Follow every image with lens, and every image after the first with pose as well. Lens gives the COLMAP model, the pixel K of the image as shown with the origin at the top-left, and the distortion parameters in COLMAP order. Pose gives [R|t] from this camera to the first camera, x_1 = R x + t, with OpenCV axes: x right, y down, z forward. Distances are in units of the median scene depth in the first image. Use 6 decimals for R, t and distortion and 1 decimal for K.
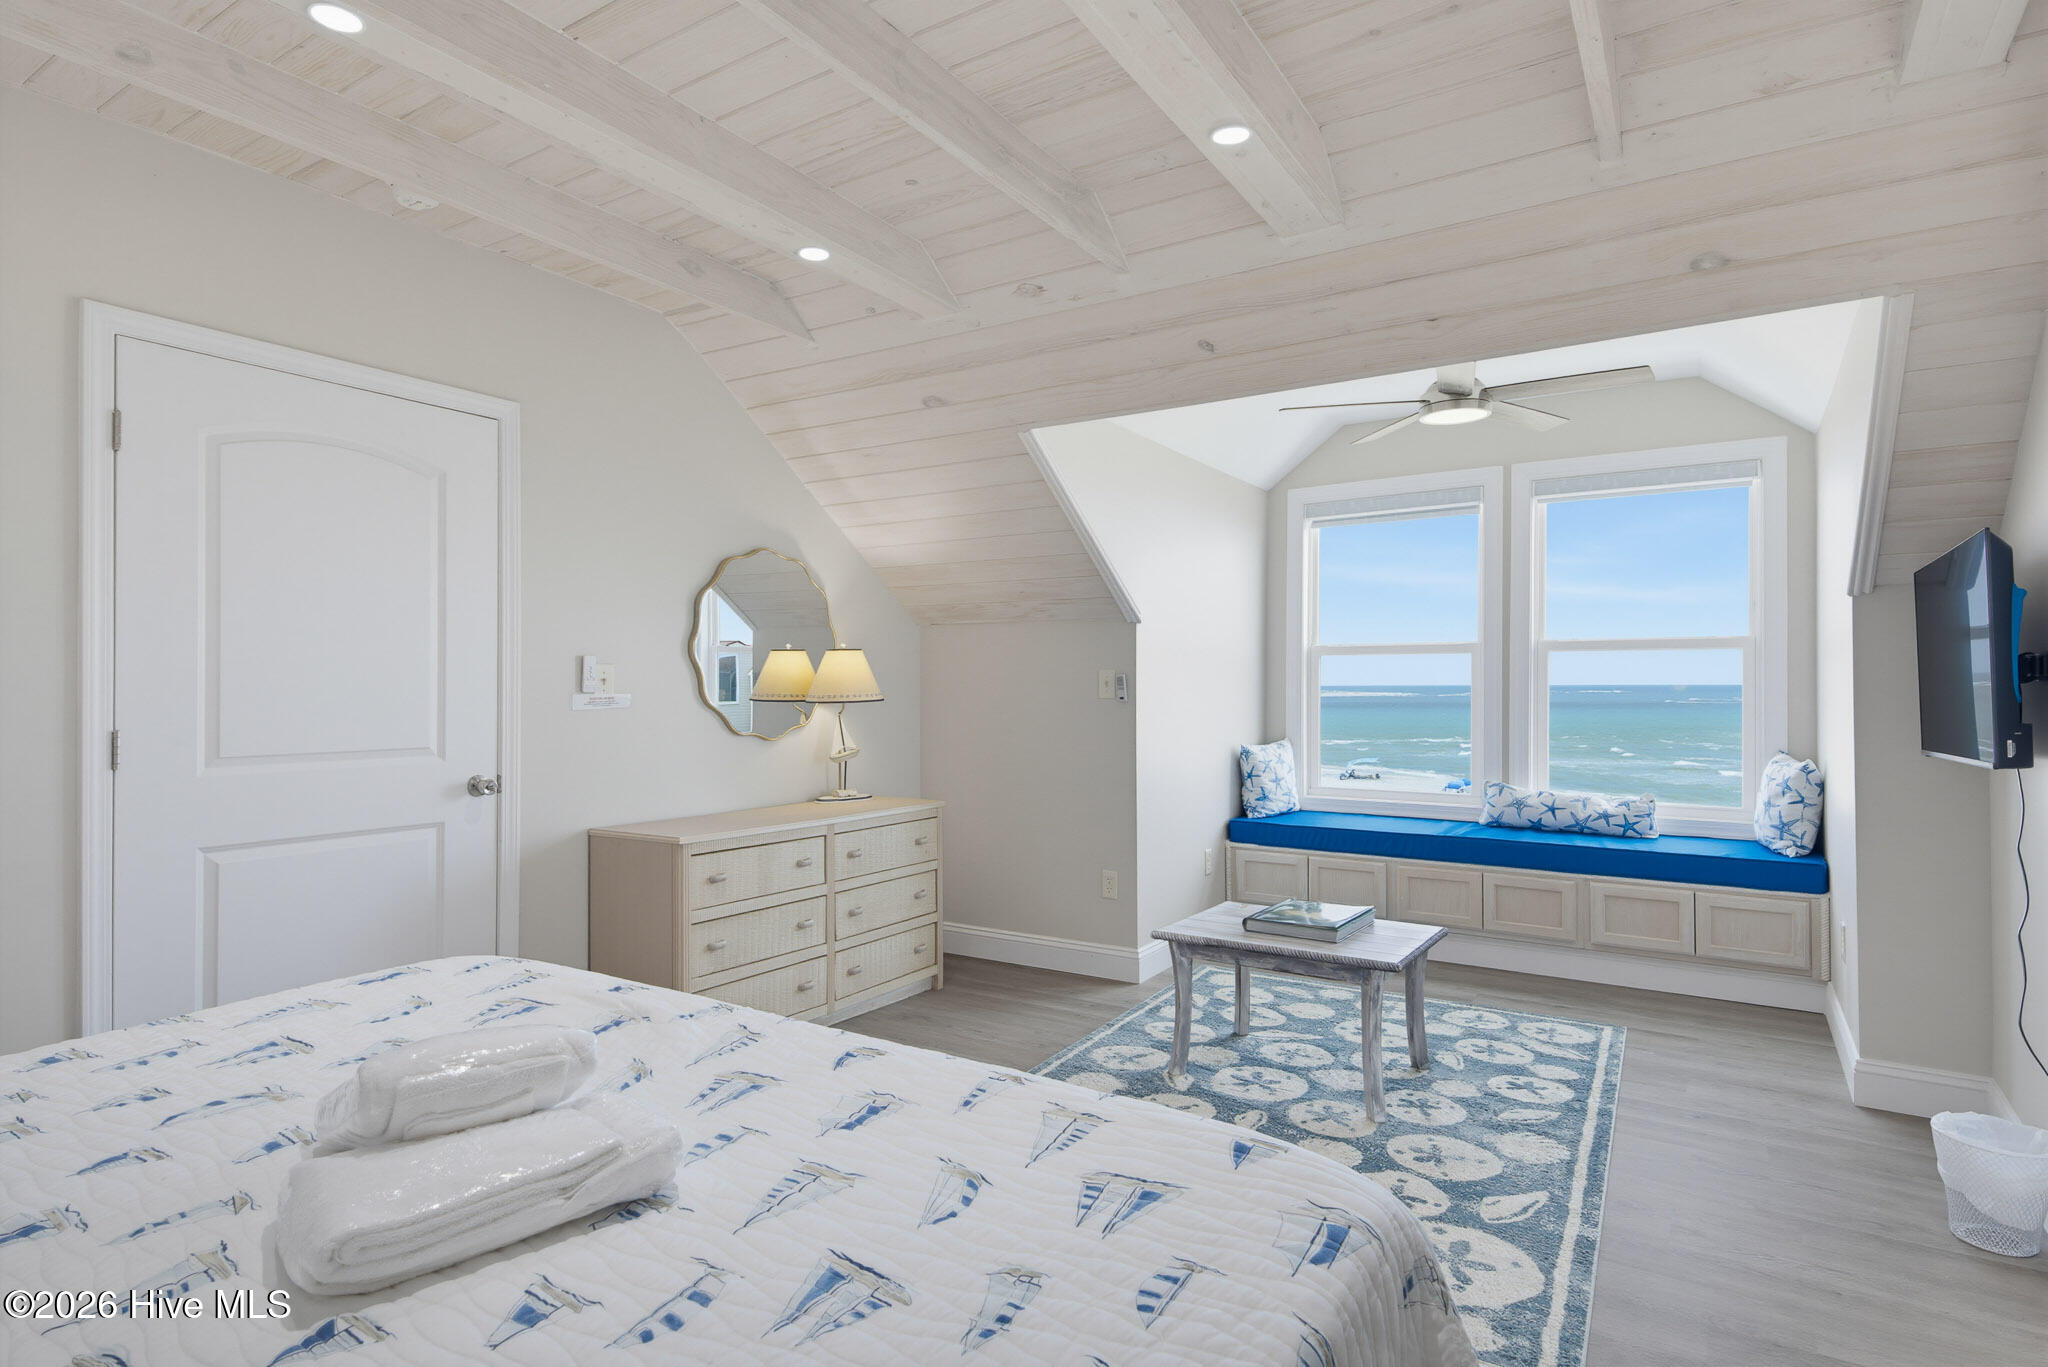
lens RADIAL K [[1065.0, 0, 1045.4], [0, 1065.0, 686.9], [0, 0, 1]] dist [0.023609, -0.002199]
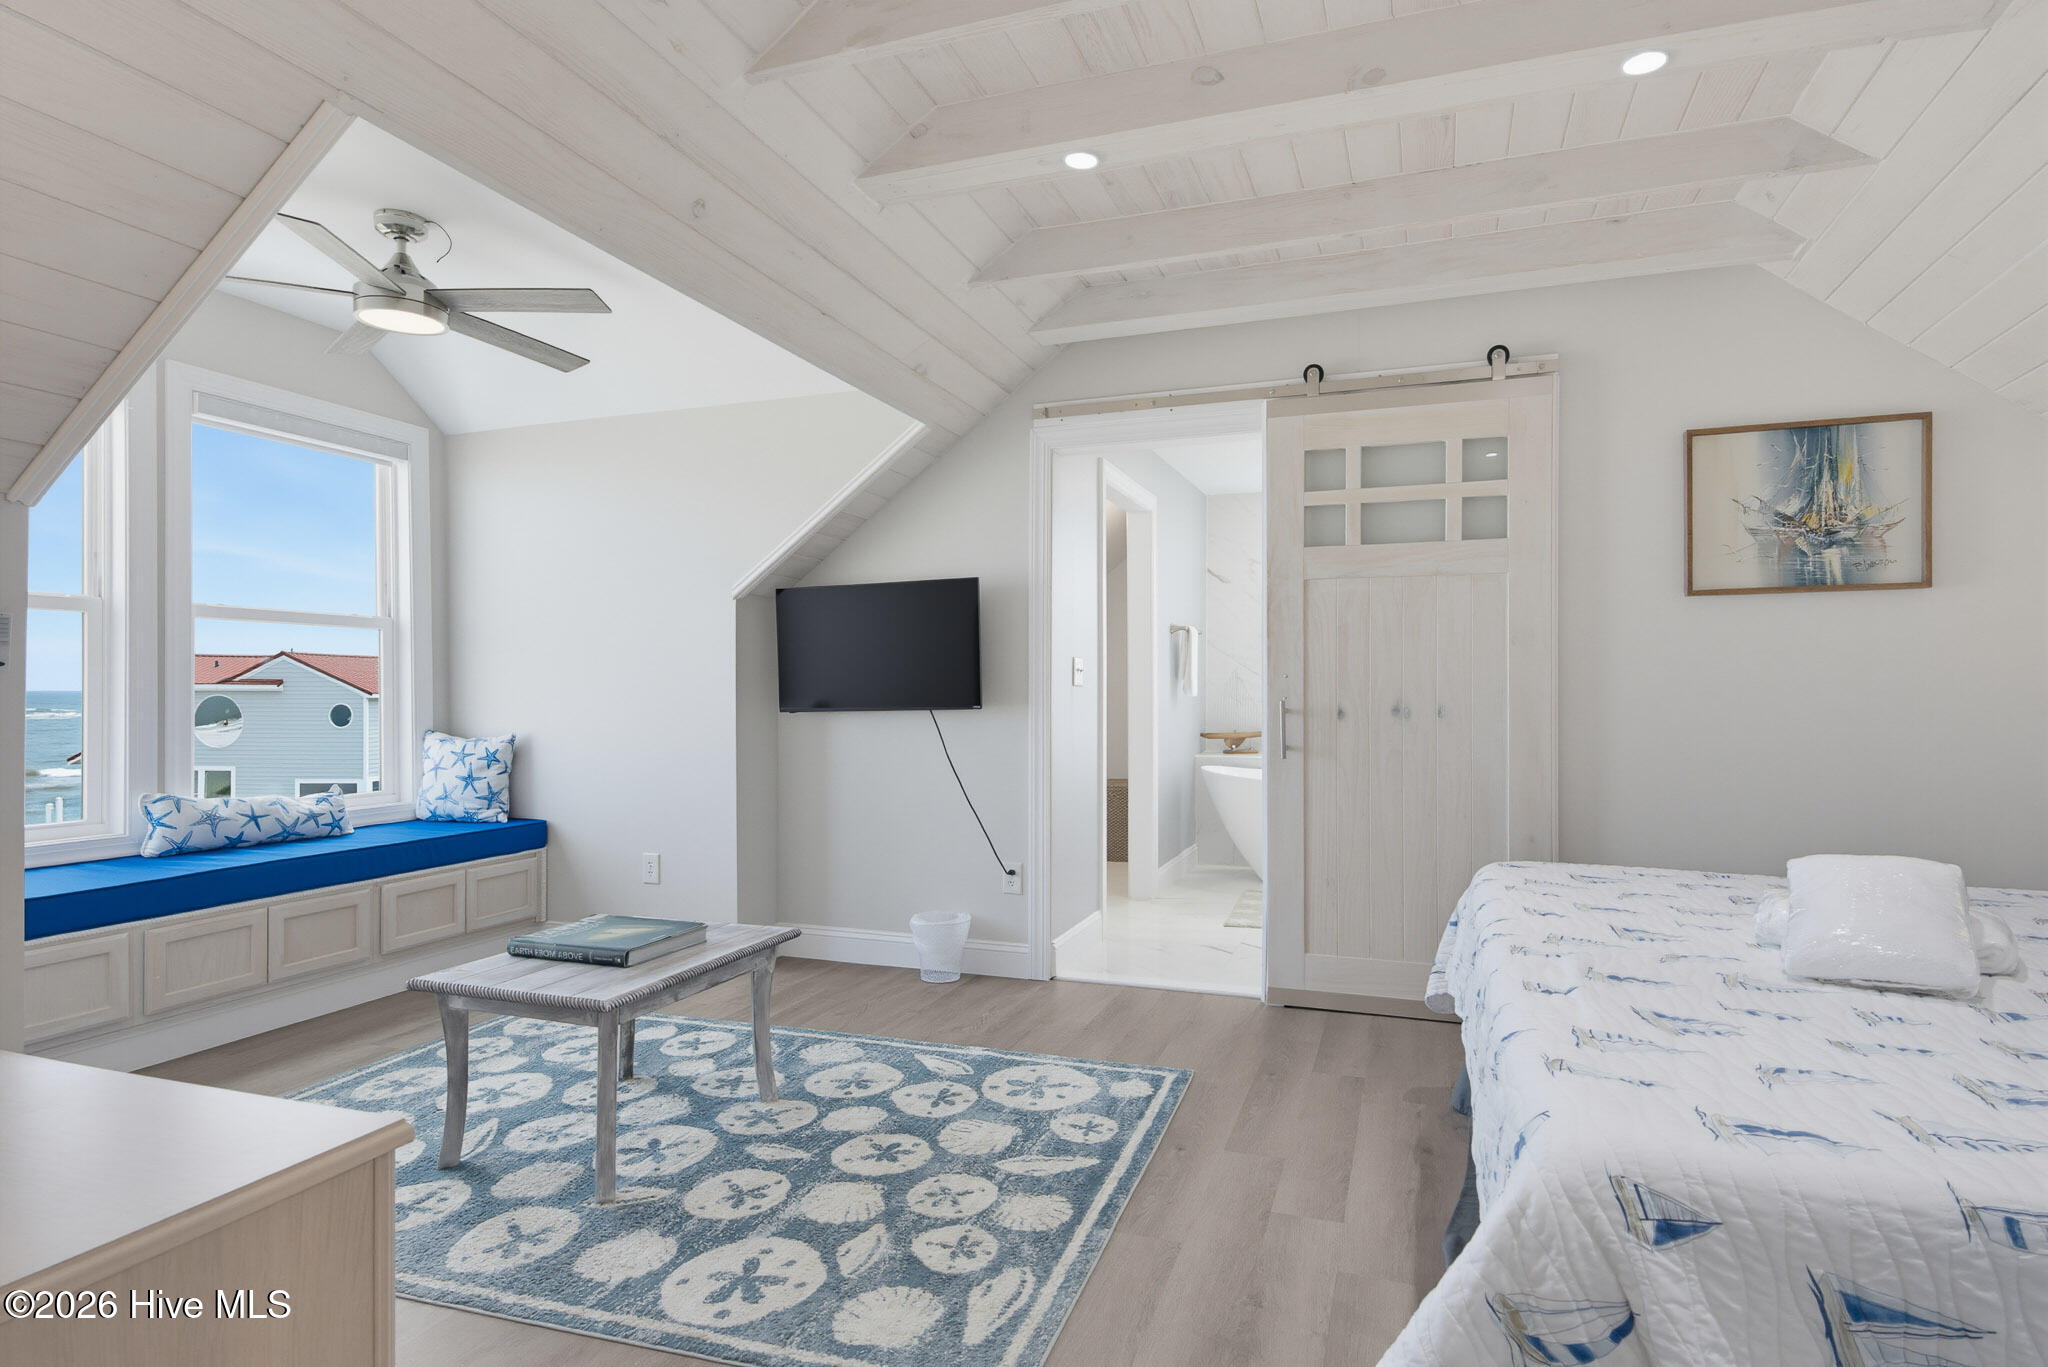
lens RADIAL K [[1065.0, 0, 1045.4], [0, 1065.0, 686.9], [0, 0, 1]] dist [0.023609, -0.002199]
pose [[-0.213681, 0.003861, 0.976896, -0.439031], [0.001195, 0.999992, -0.003691, 0.021151], [-0.976903, 0.000379, -0.213684, 0.609519]]
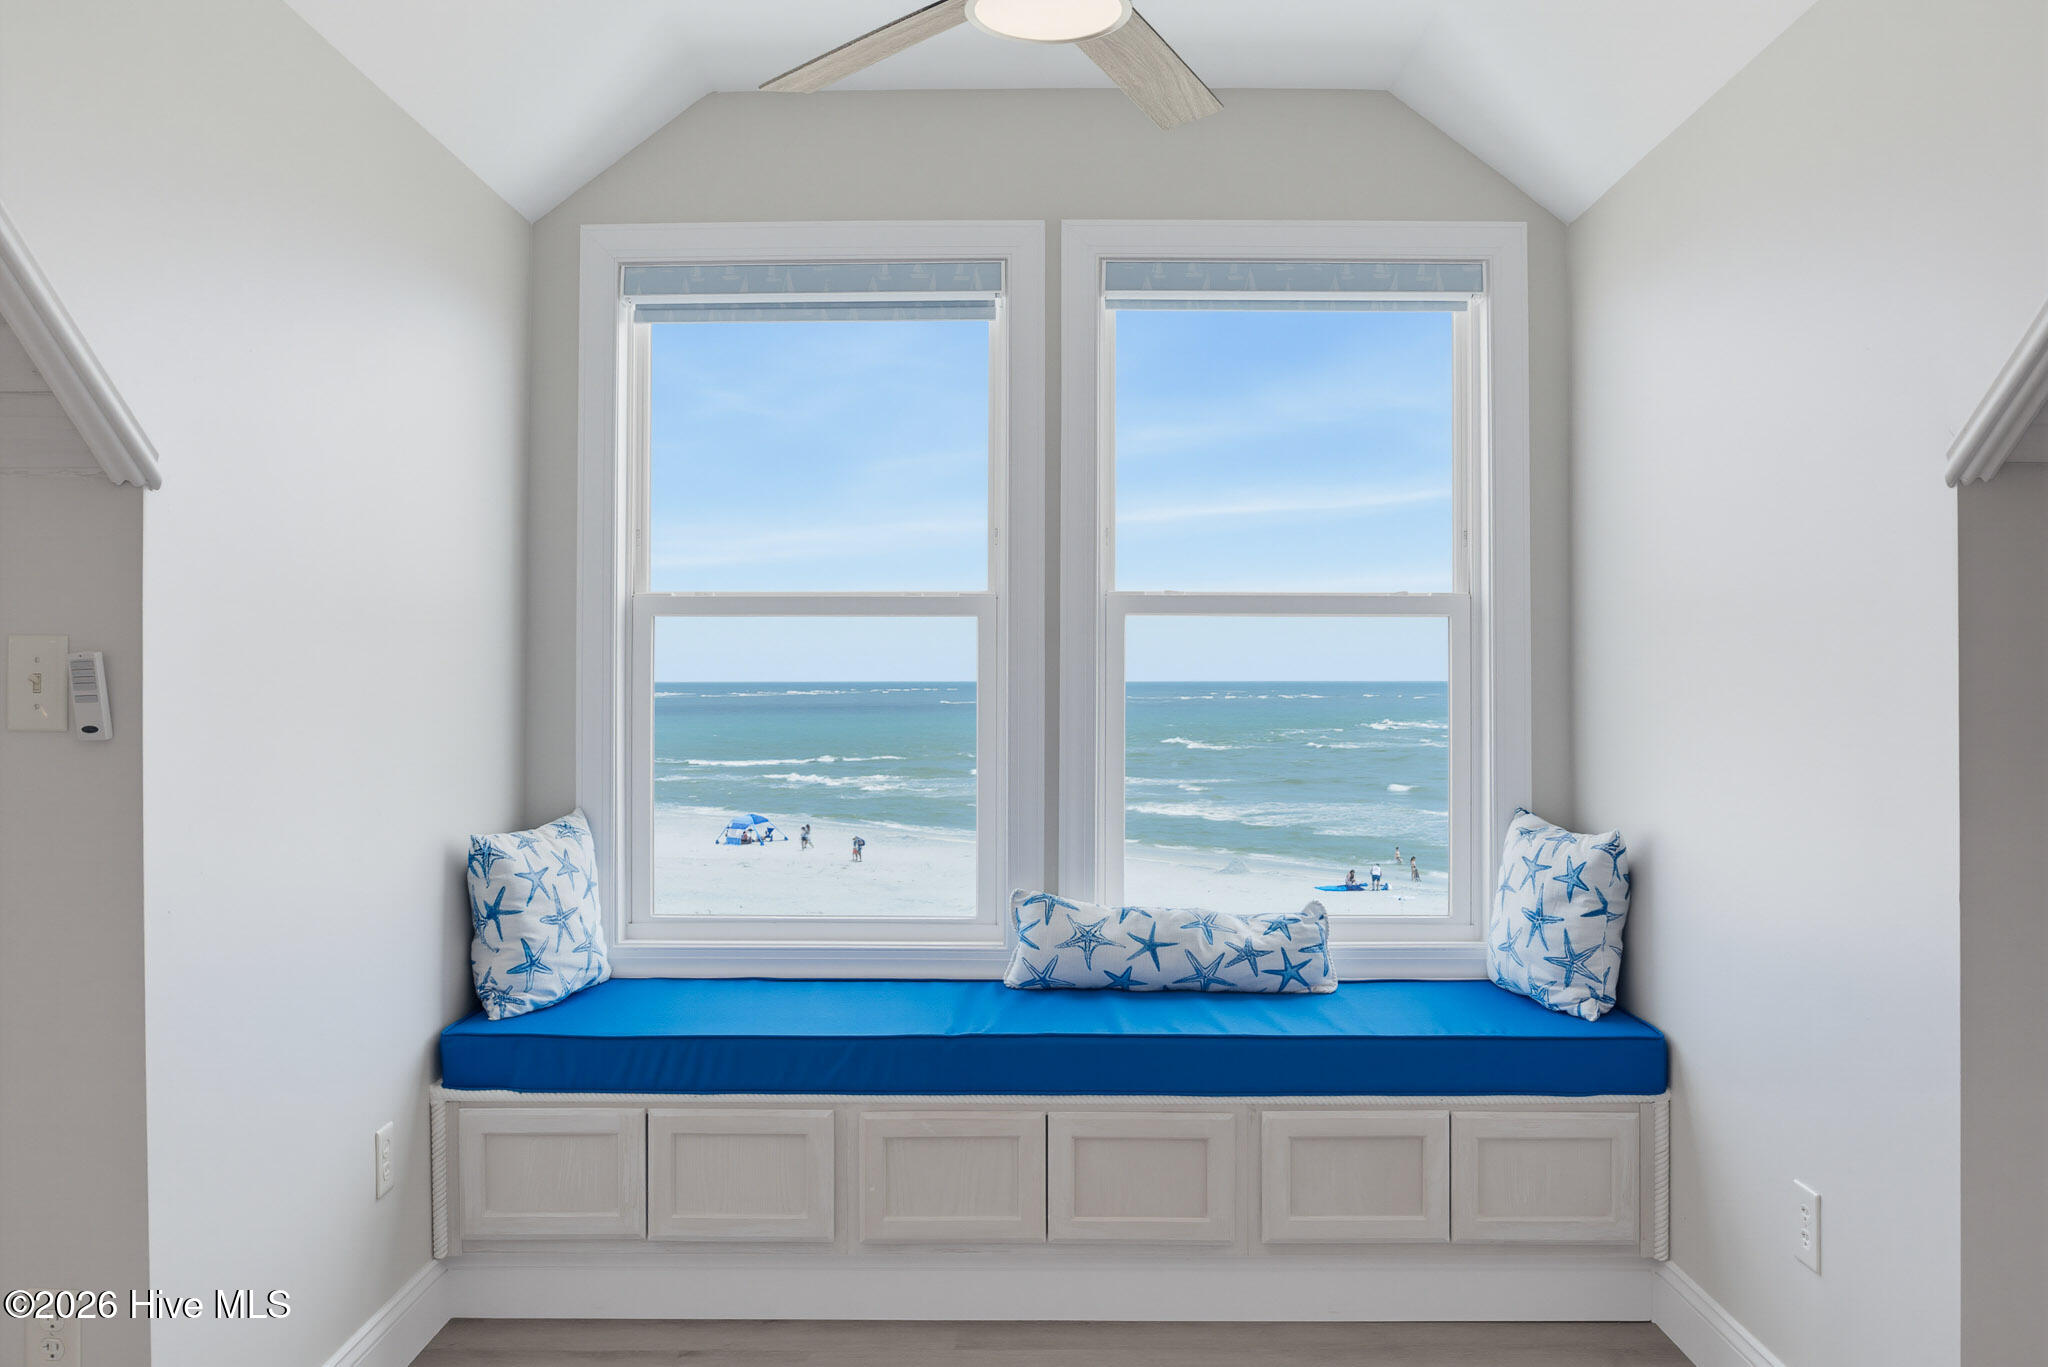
lens RADIAL K [[1594.9, 0, 1024.0], [0, 1594.9, 683.5], [0, 0, 1]] dist [-0.018168, 0.000430]
pose [[0.856898, -0.000086, 0.515486, 0.061148], [0.000564, 1.000000, -0.000770, -0.002033], [-0.515486, 0.000951, 0.856898, 0.430064]]
